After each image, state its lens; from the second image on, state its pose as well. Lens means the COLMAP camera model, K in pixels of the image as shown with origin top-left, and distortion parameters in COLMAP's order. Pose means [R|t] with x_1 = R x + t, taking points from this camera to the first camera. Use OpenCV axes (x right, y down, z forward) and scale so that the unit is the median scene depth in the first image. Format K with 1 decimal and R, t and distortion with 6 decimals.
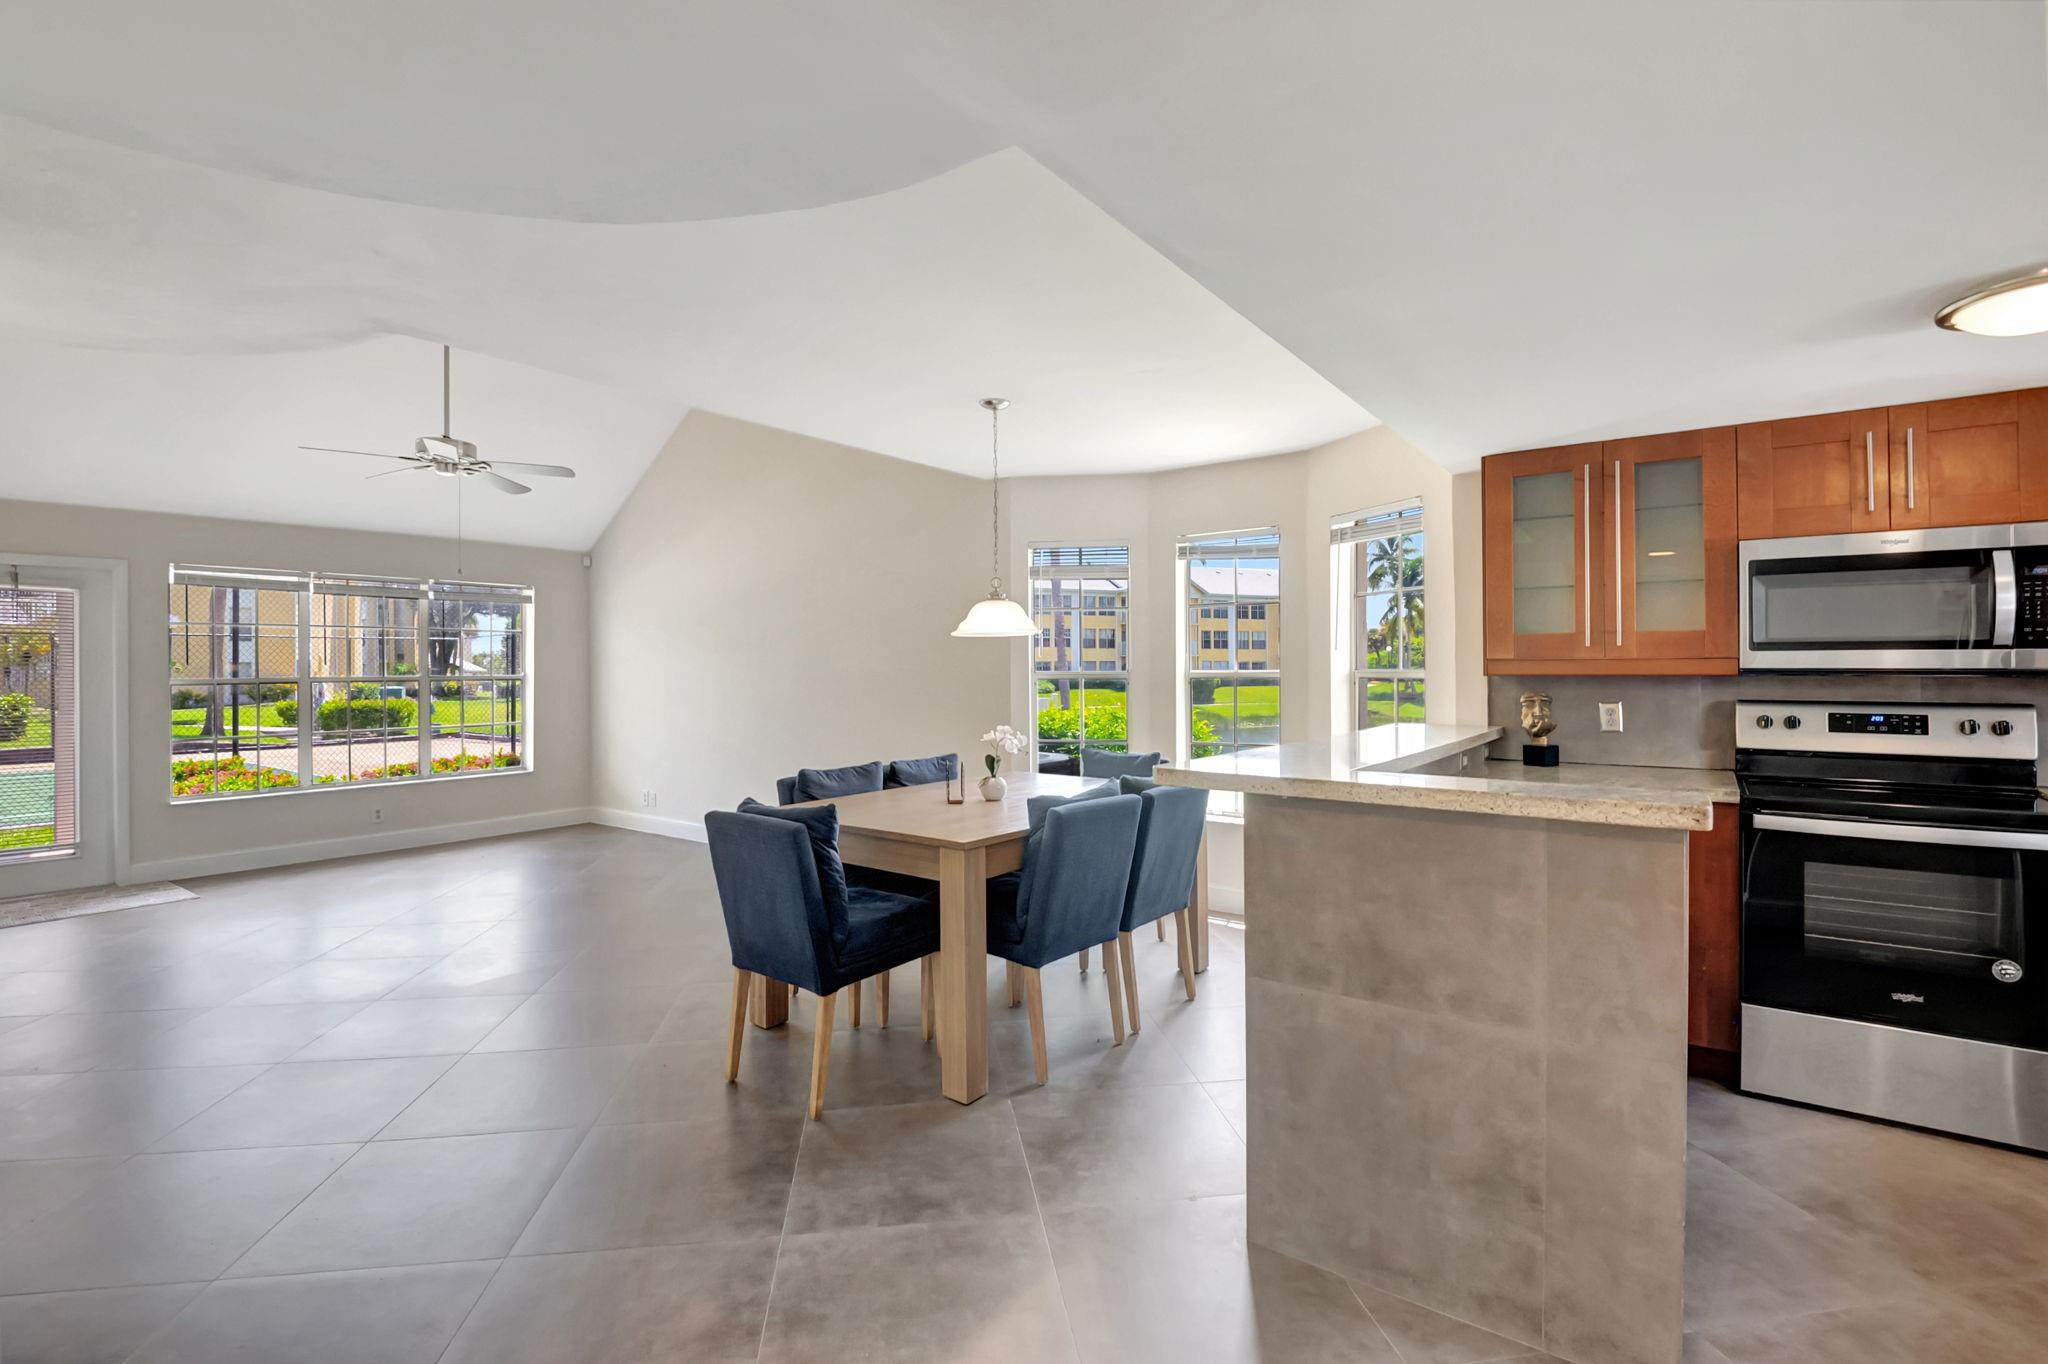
lens RADIAL K [[909.8, 0, 1026.0], [0, 909.8, 668.0], [0, 0, 1]] dist [-0.011104, -0.008147]
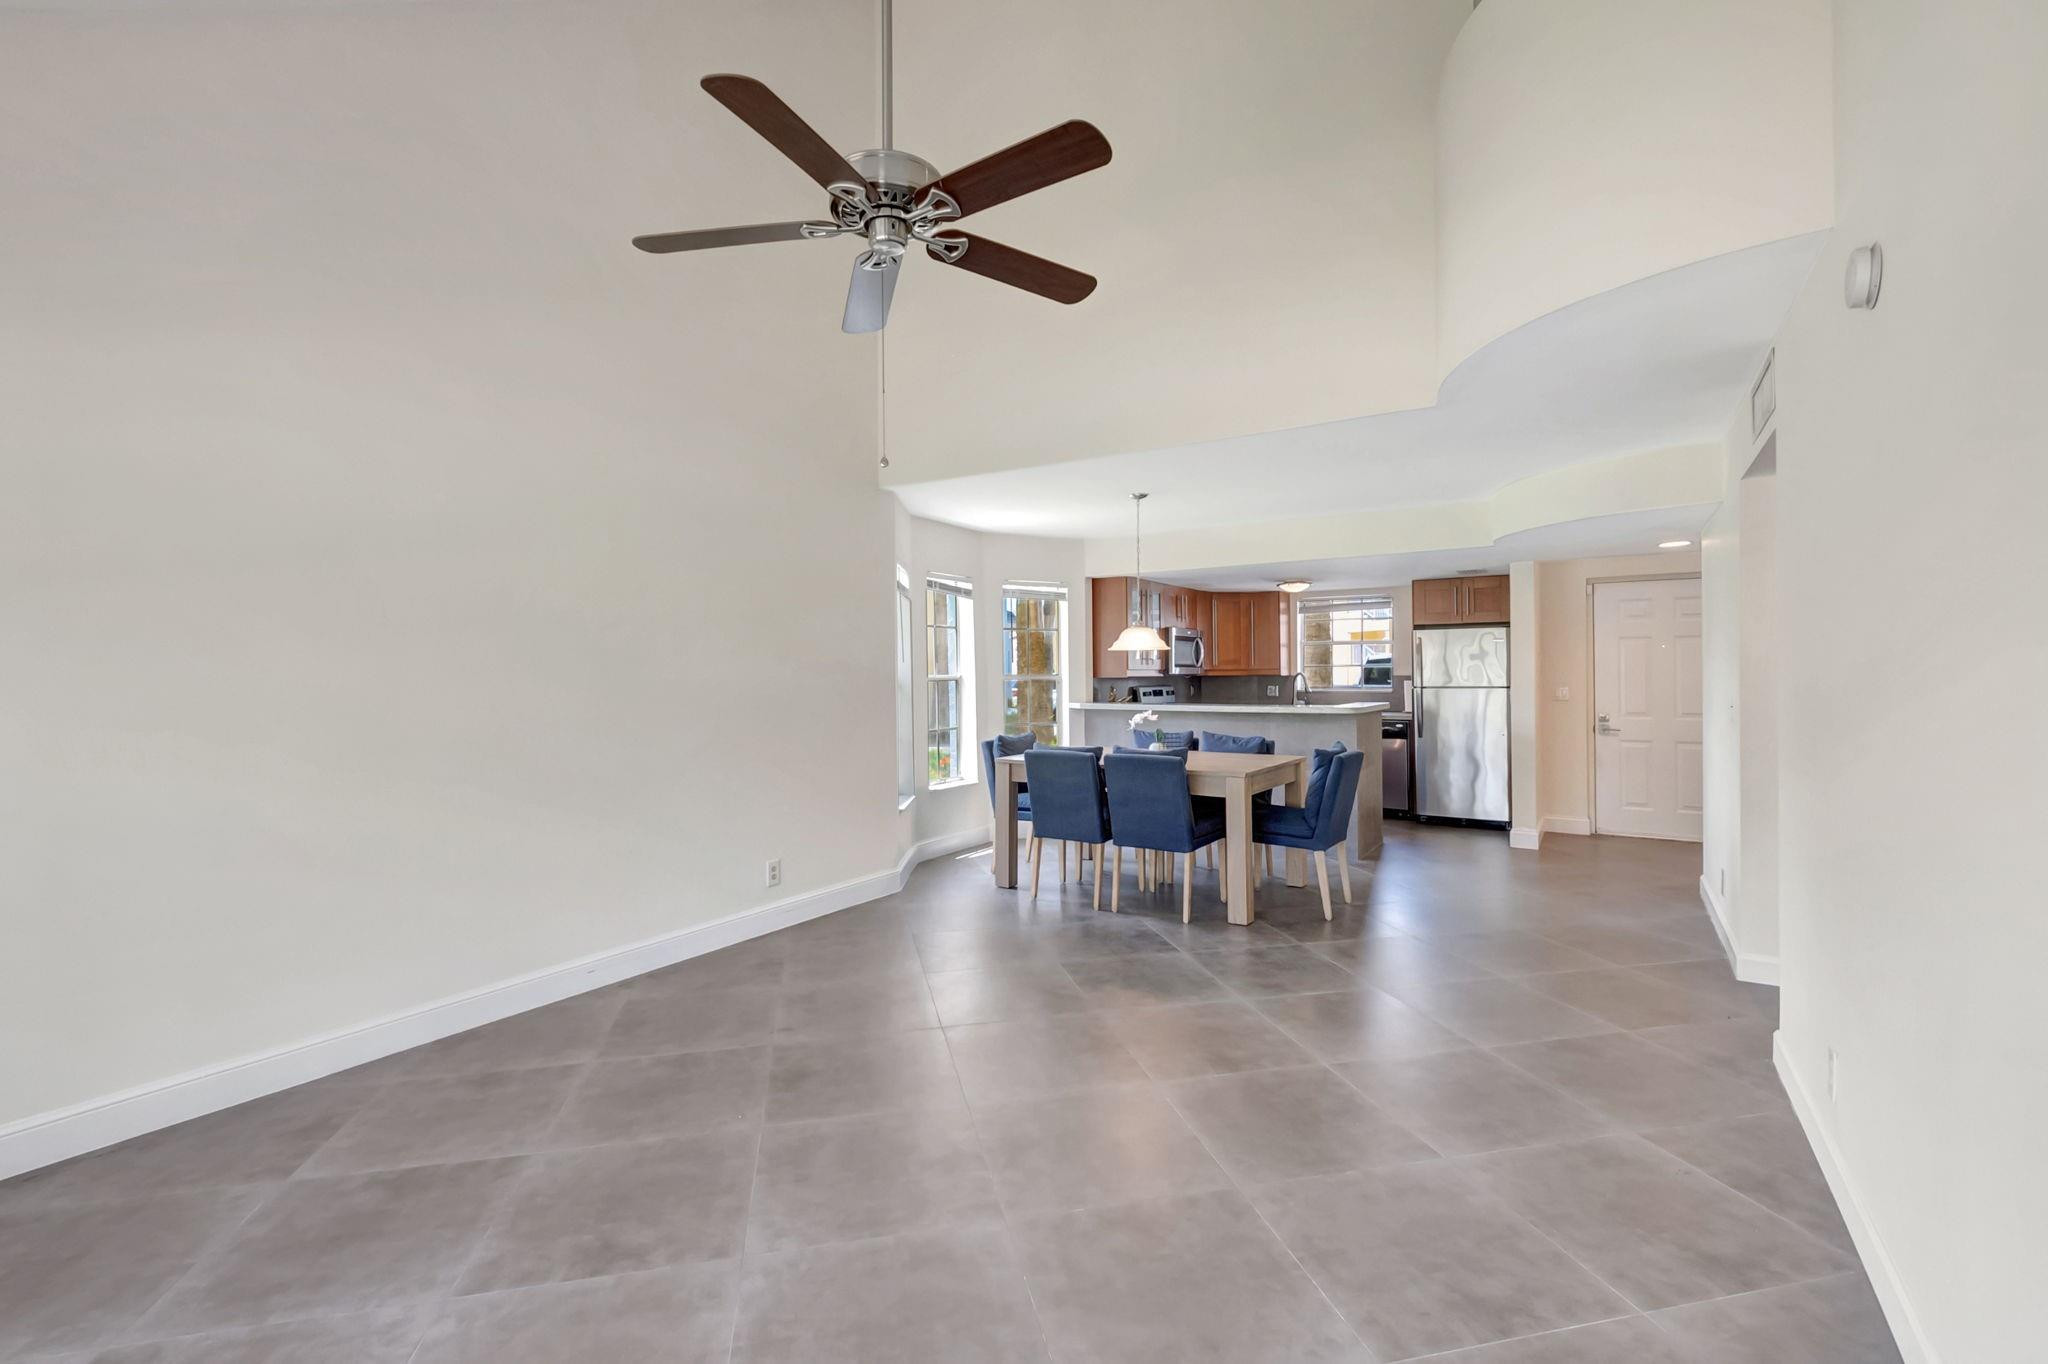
lens RADIAL K [[905.0, 0, 1006.1], [0, 905.0, 667.1], [0, 0, 1]] dist [0.001487, -0.007657]
pose [[-0.062901, 0.012995, 0.997935, -1.609126], [0.007963, 0.999890, -0.012519, 0.010004], [-0.997988, 0.007159, -0.062998, 1.399300]]
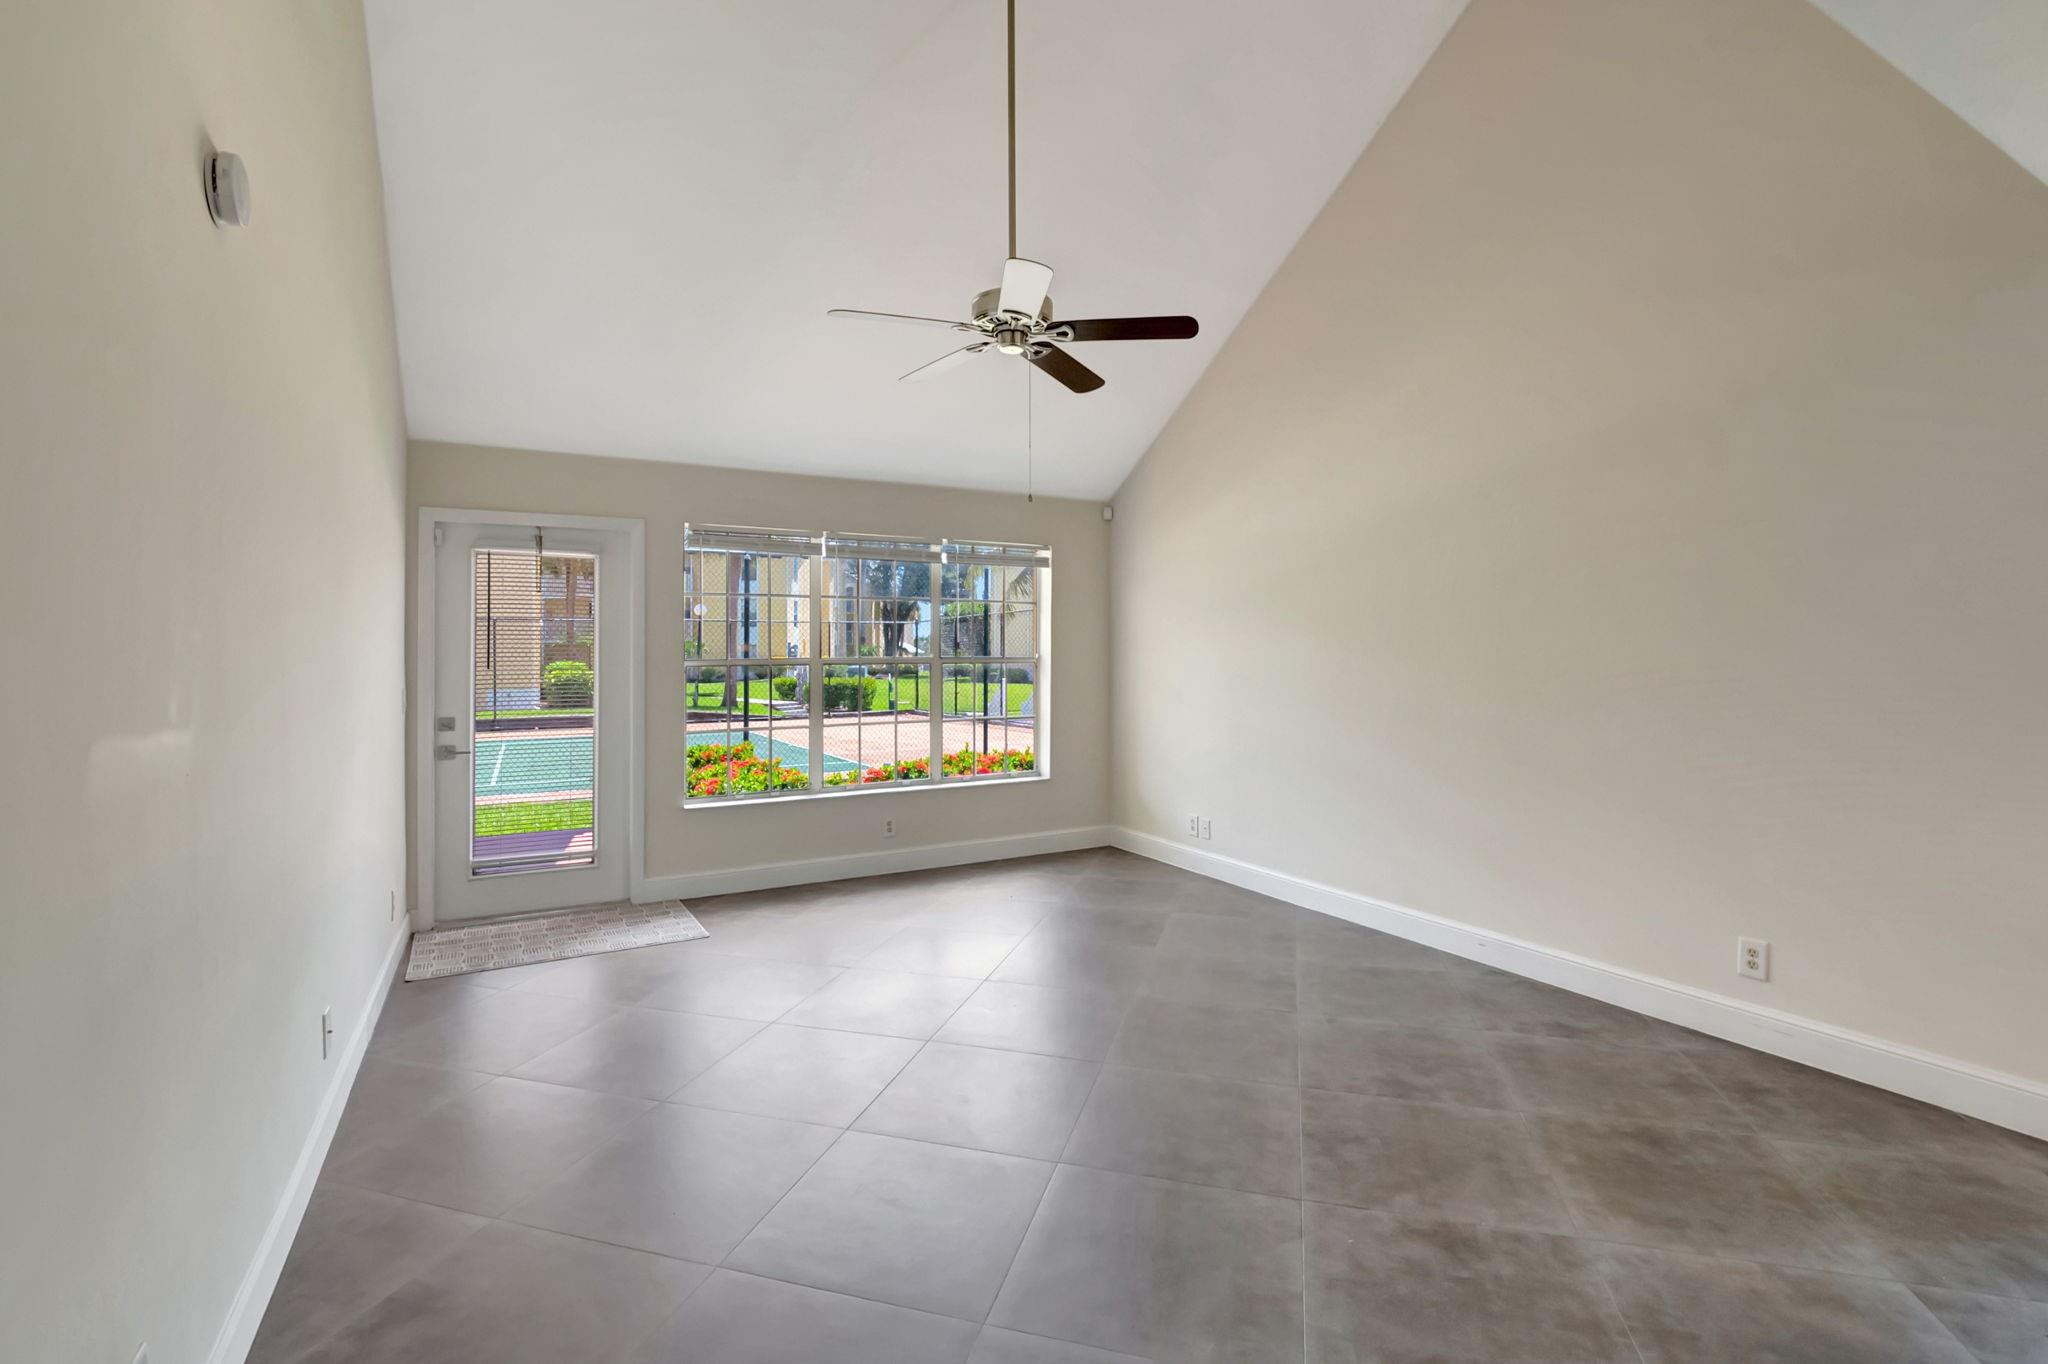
lens RADIAL K [[913.8, 0, 1024.6], [0, 913.8, 651.4], [0, 0, 1]] dist [-0.000151, -0.012509]
pose [[0.910849, 0.004178, -0.412718, -0.515671], [-0.004234, 0.999991, 0.000781, 0.004101], [0.412717, 0.001036, 0.910858, 0.578702]]
